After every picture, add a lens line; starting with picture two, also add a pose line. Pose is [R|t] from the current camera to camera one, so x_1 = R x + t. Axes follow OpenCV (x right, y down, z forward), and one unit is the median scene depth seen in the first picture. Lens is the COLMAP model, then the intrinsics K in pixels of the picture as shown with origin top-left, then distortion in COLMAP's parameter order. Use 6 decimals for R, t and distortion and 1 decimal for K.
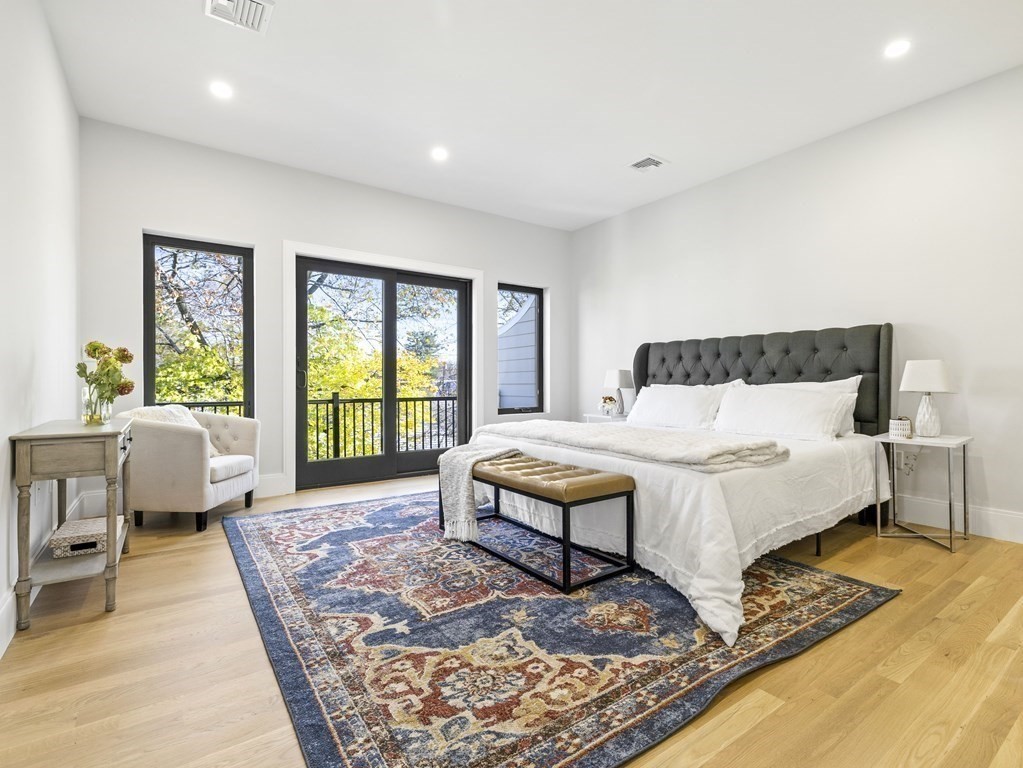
lens RADIAL K [[494.9, 0, 514.3], [0, 494.9, 381.3], [0, 0, 1]] dist [-0.001411, -0.000007]
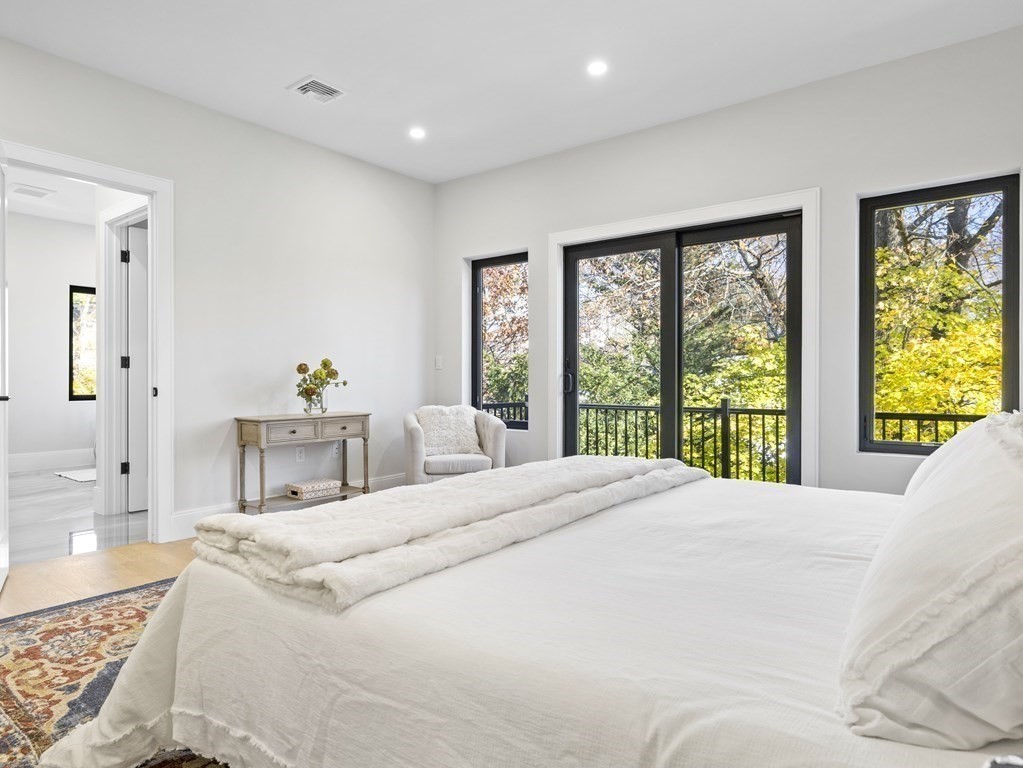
lens RADIAL K [[612.9, 0, 513.6], [0, 612.9, 382.3], [0, 0, 1]] dist [-0.008648, 0.001576]
pose [[0.286937, 0.007216, -0.957922, 1.596406], [-0.000287, 0.999972, 0.007446, -0.036563], [0.957950, -0.001861, 0.286931, 1.528542]]
